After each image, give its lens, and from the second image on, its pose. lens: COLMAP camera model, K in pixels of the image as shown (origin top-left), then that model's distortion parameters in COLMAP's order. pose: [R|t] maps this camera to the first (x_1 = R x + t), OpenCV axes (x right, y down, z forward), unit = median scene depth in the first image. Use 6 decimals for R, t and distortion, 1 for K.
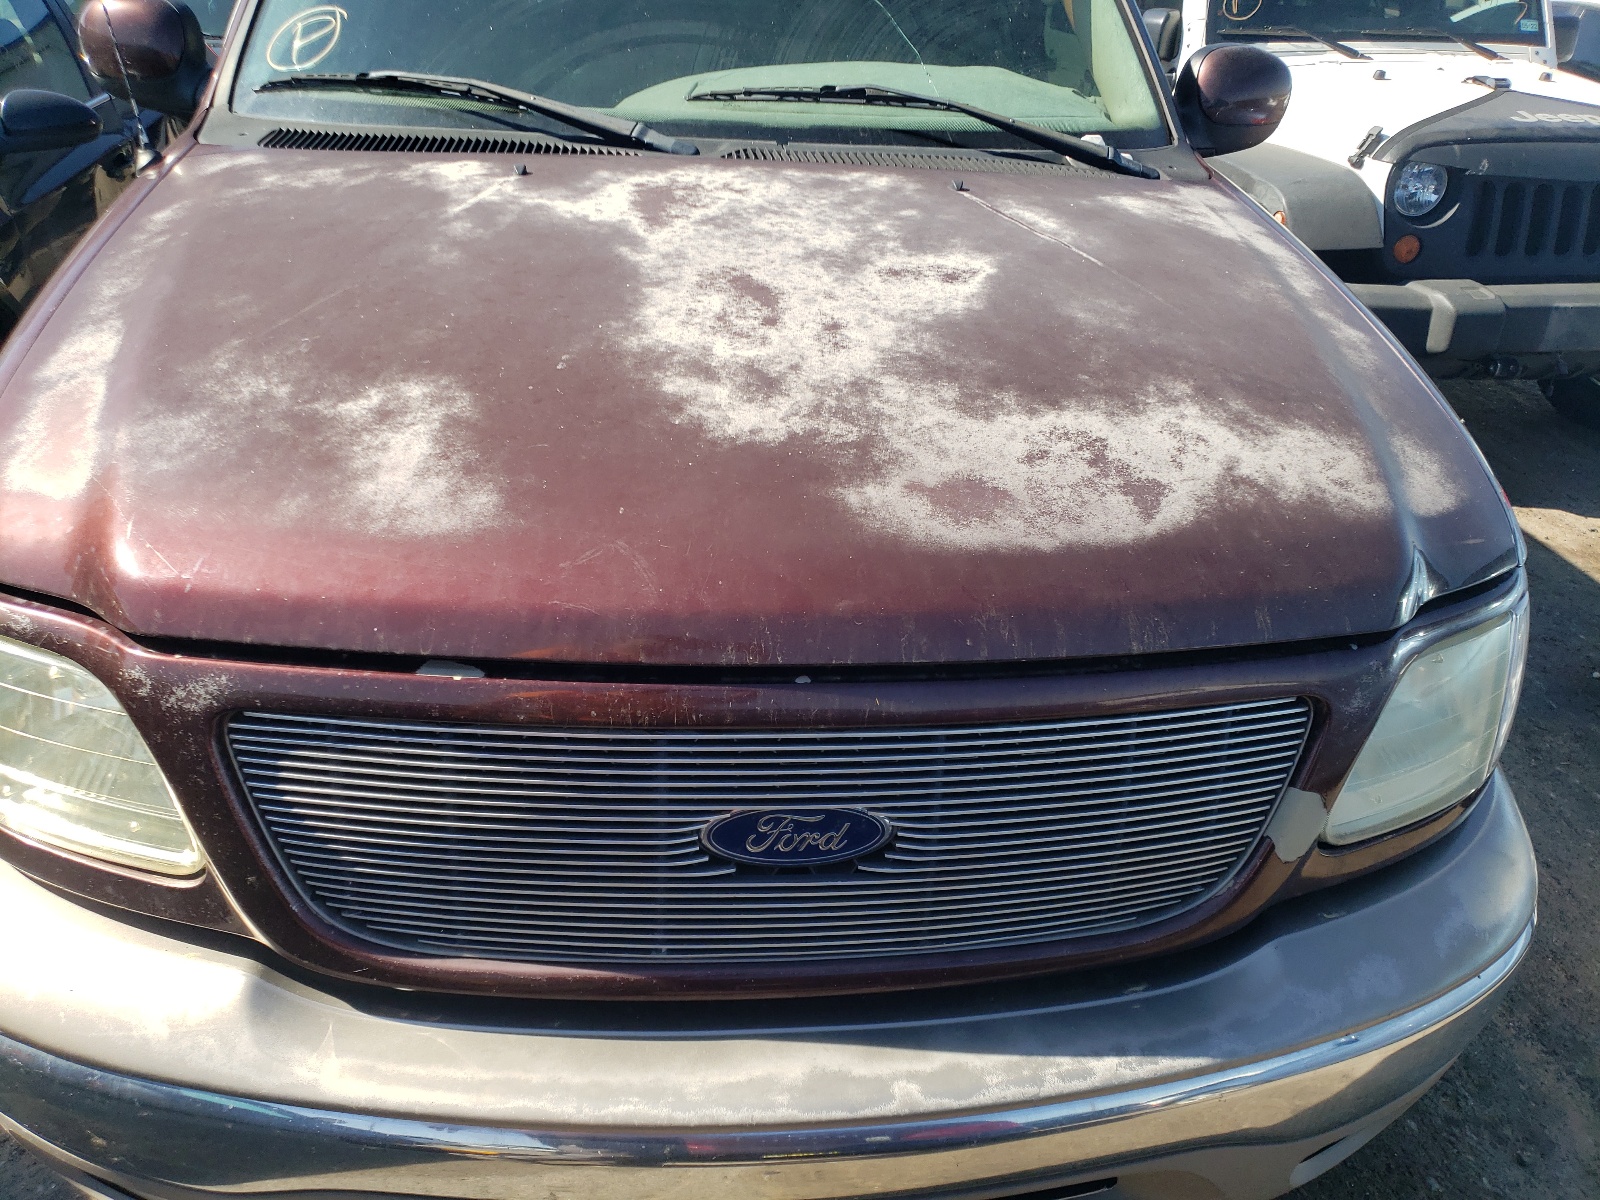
lens RADIAL K [[1242.0, 0, 799.0], [0, 1242.0, 593.6], [0, 0, 1]] dist [0.003740, -0.008681]
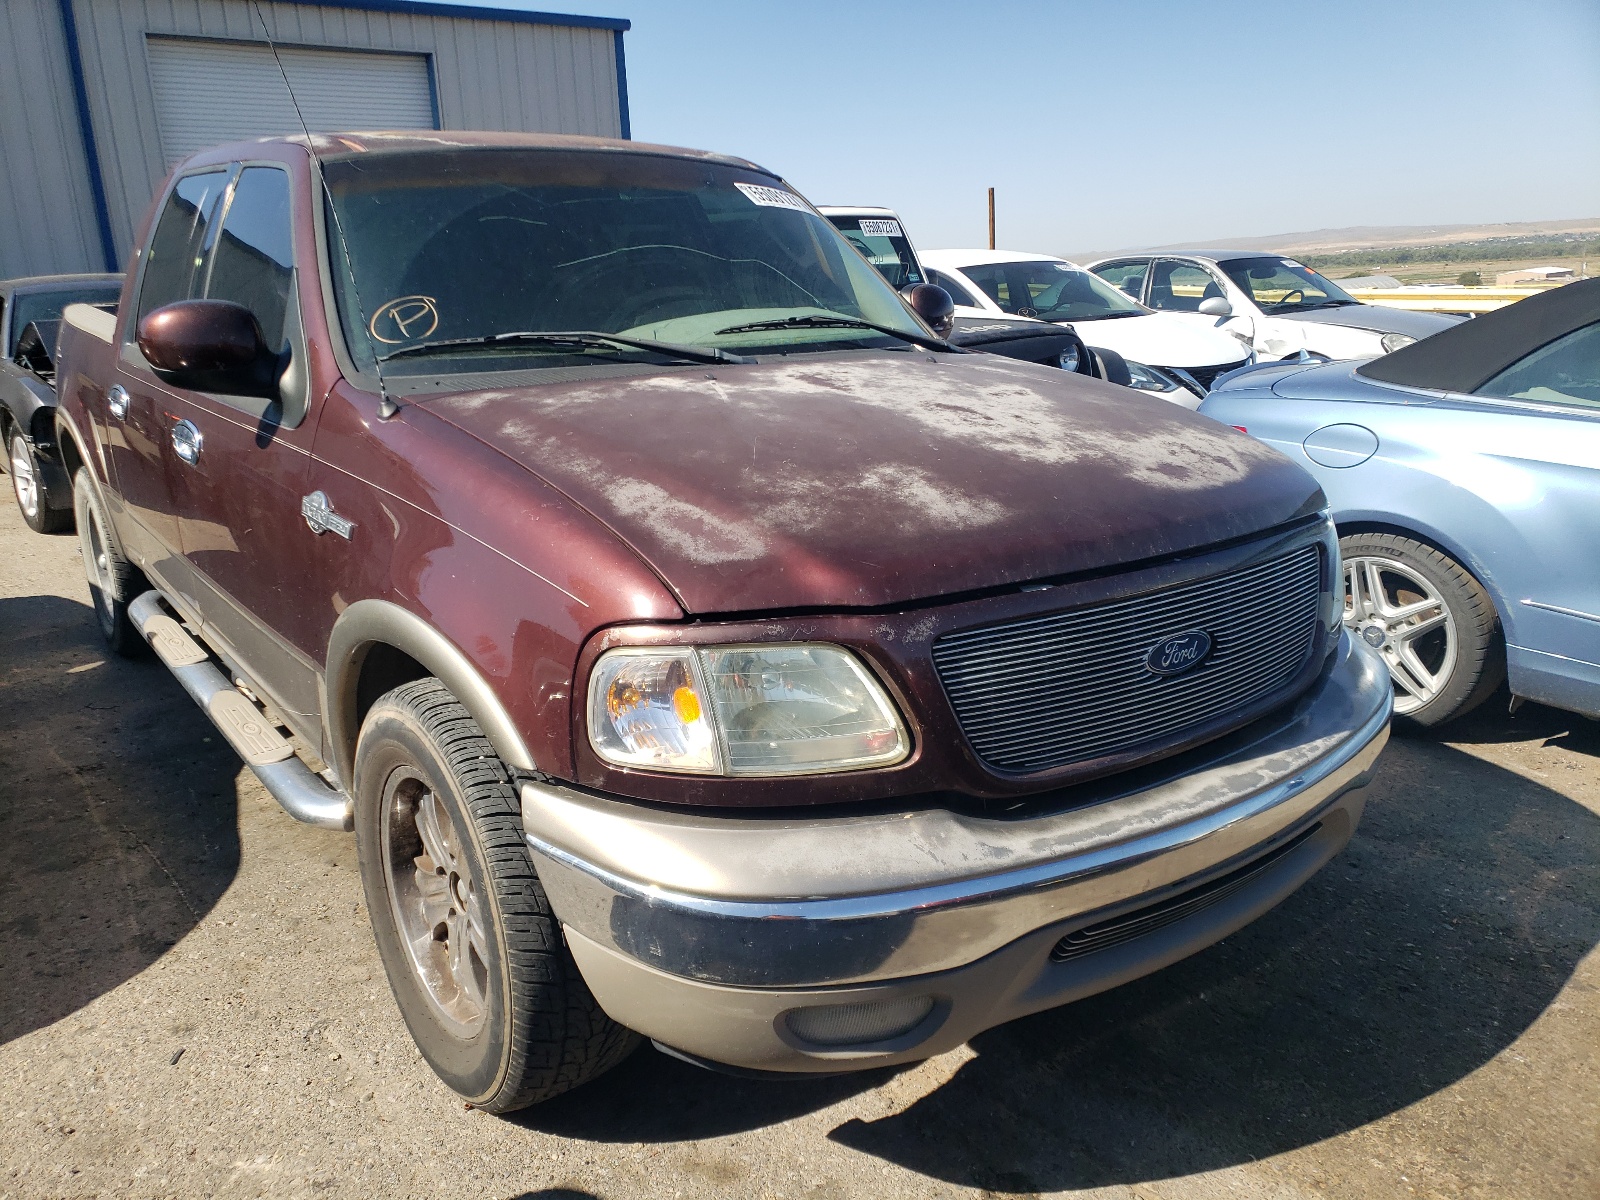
lens RADIAL K [[1242.0, 0, 801.5], [0, 1242.0, 604.2], [0, 0, 1]] dist [0.003740, -0.008681]
pose [[0.848005, -0.194759, 0.492907, -1.307756], [0.295351, 0.945891, -0.134383, 0.201780], [-0.440064, 0.259537, 0.859642, -0.328648]]
